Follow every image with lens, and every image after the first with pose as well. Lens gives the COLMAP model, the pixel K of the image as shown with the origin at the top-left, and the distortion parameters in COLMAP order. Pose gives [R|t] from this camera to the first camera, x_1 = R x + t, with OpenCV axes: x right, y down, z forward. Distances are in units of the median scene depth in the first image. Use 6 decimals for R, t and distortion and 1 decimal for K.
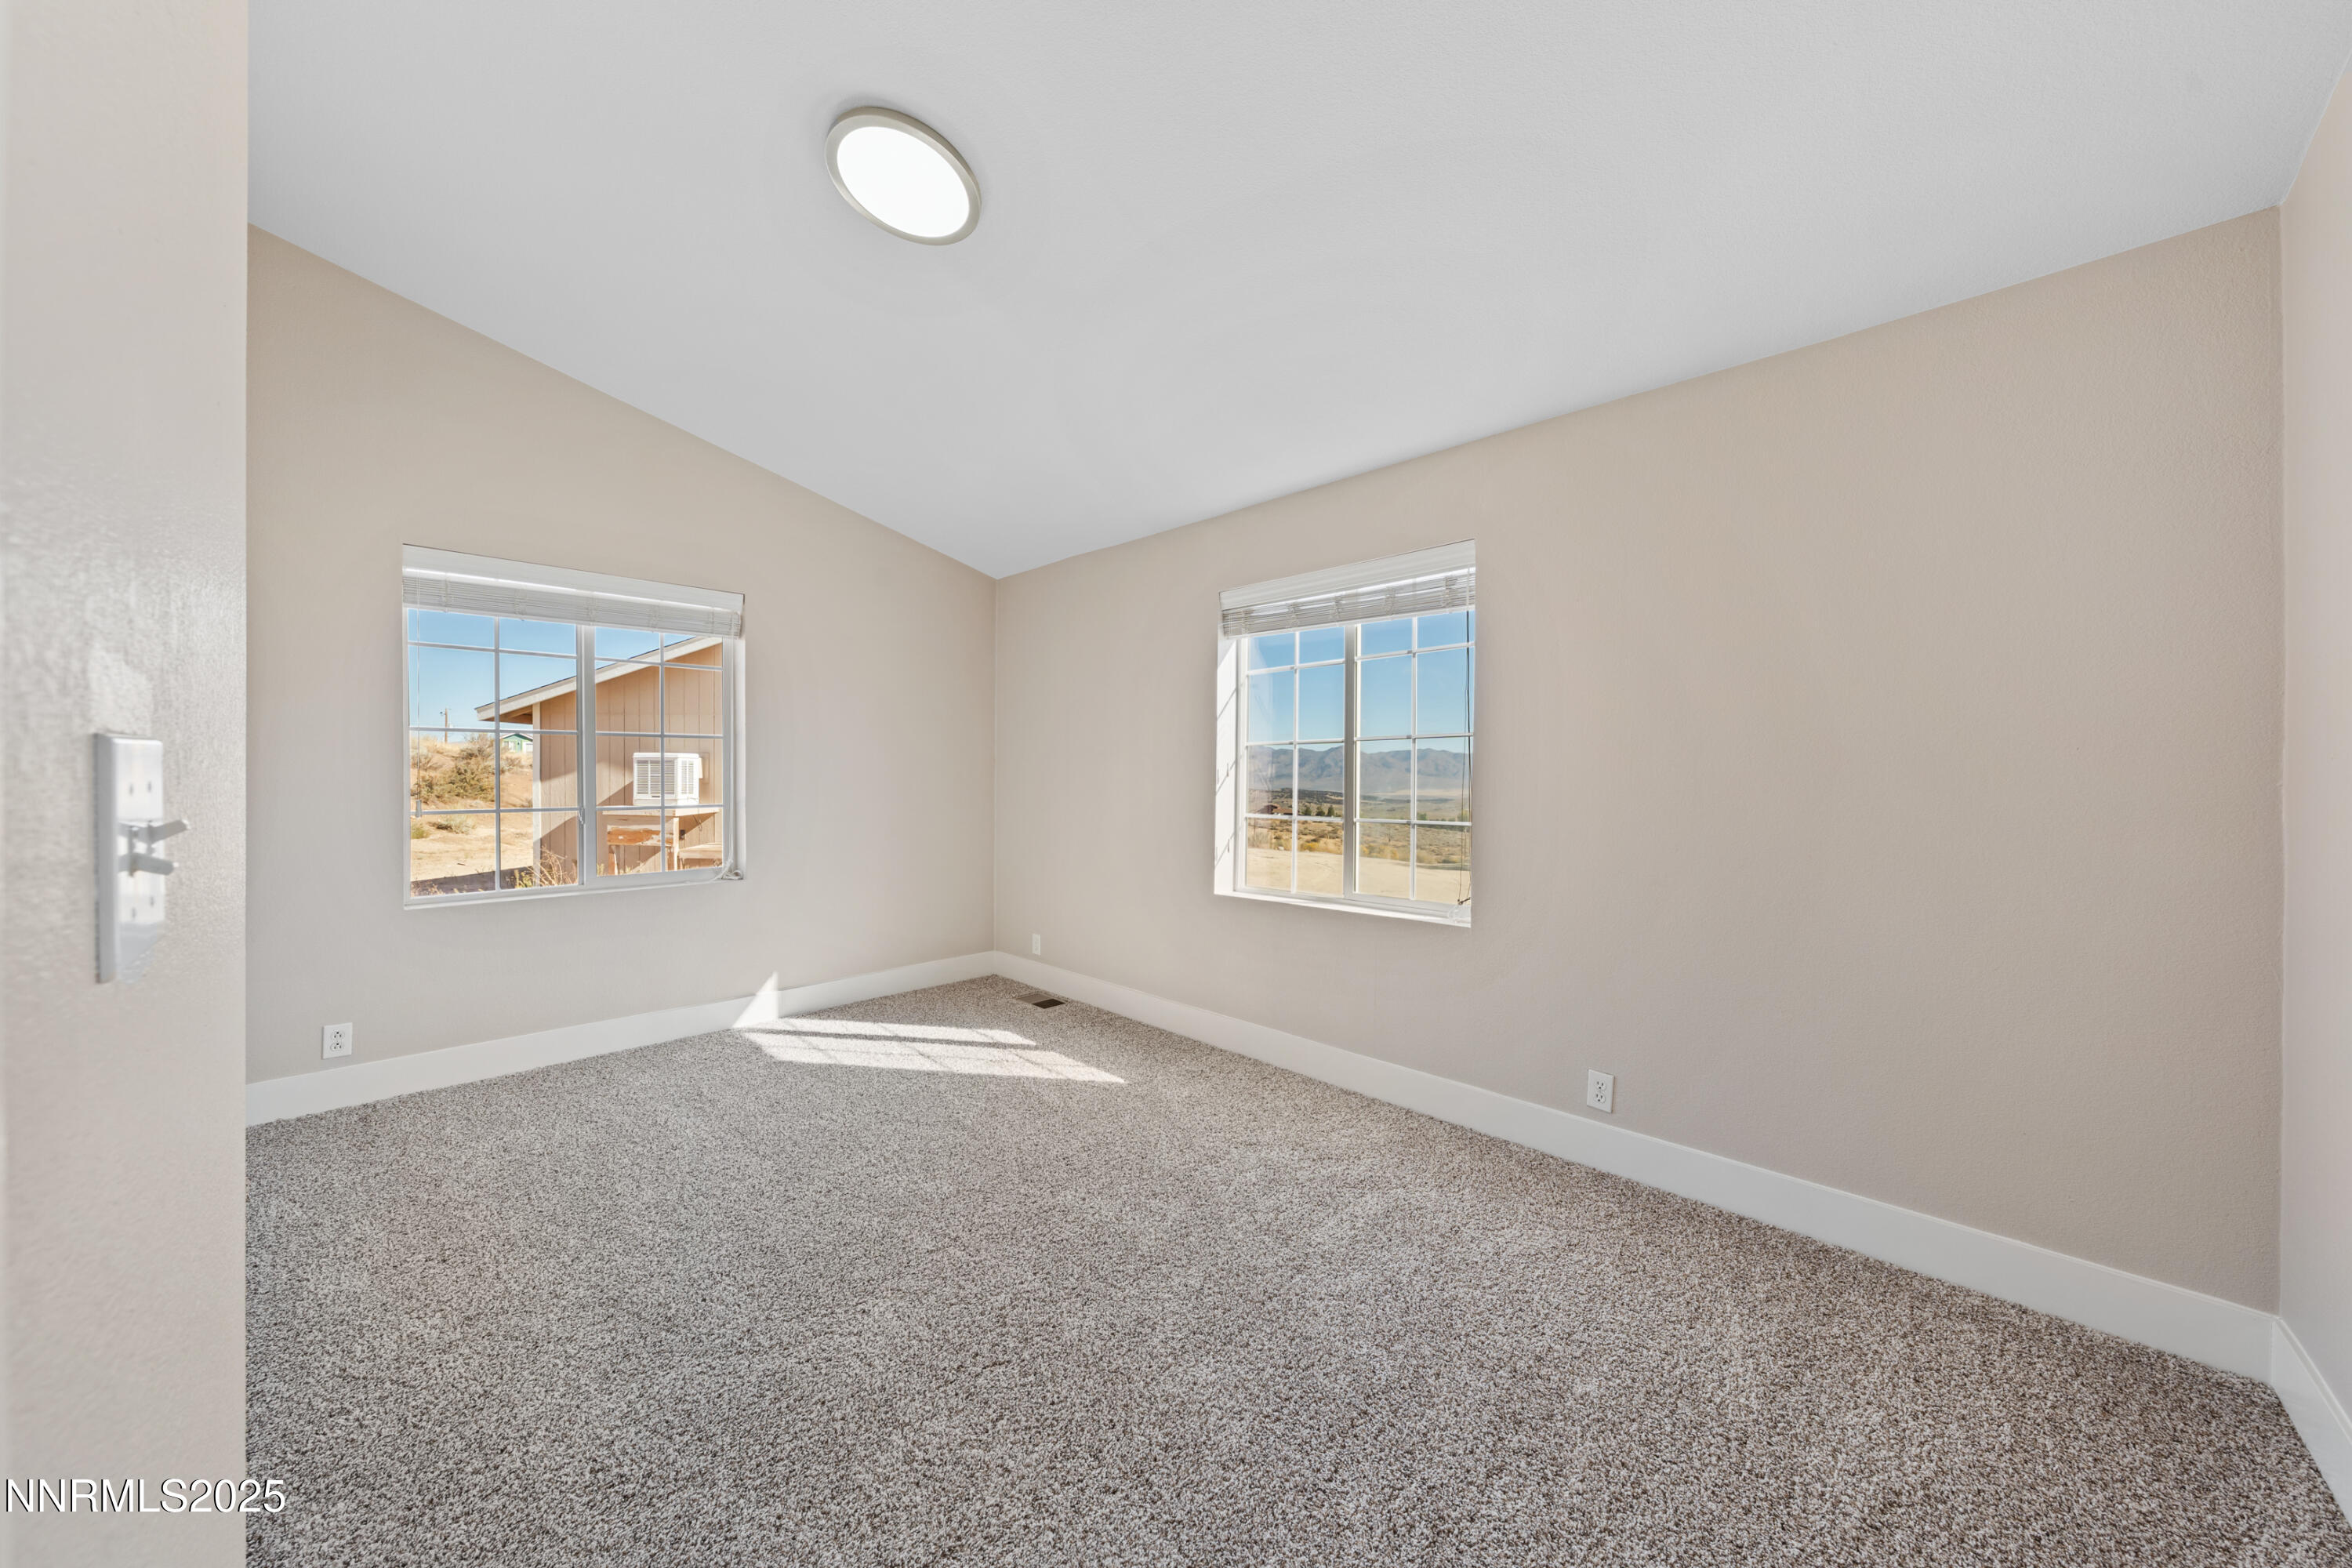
lens RADIAL K [[799.3, 0, 1173.9], [0, 799.3, 773.0], [0, 0, 1]] dist [-0.000519, -0.000052]
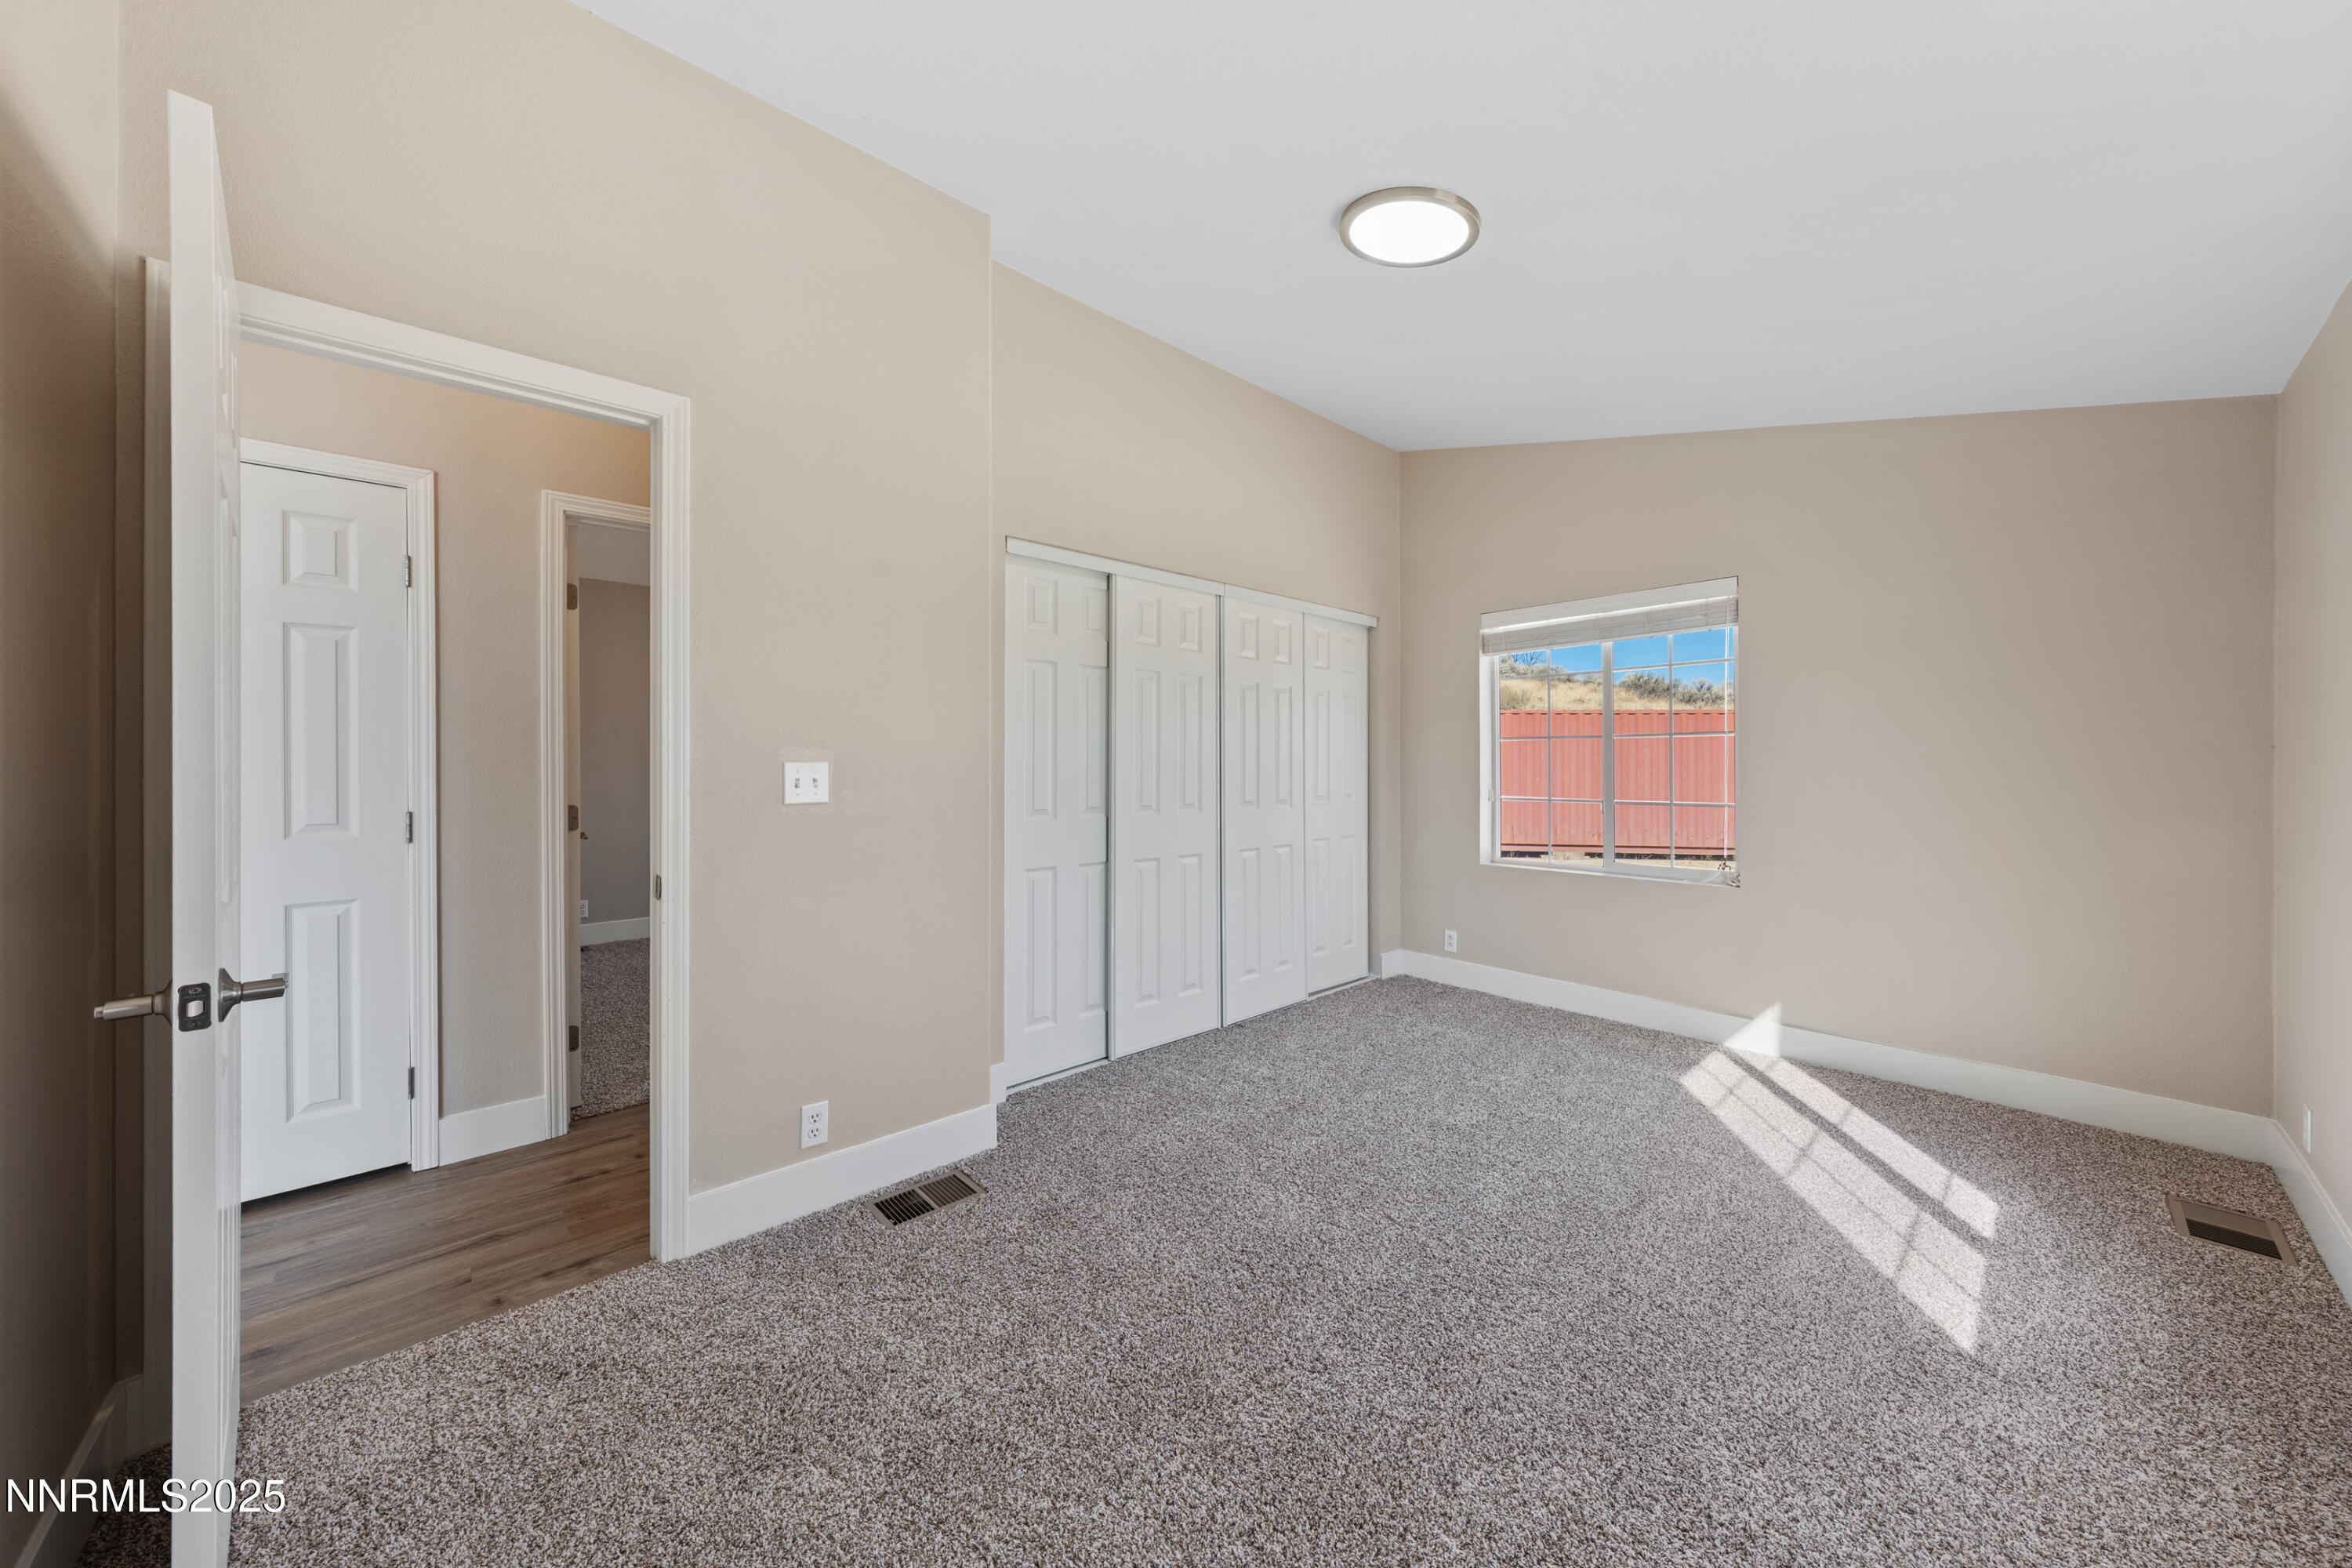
lens RADIAL K [[799.3, 0, 1173.9], [0, 799.3, 773.0], [0, 0, 1]] dist [-0.000519, -0.000052]
pose [[-0.070076, -0.001675, -0.997540, 0.446454], [-0.002937, 0.999995, -0.001472, 0.006851], [0.997537, 0.002827, -0.070080, 0.454819]]
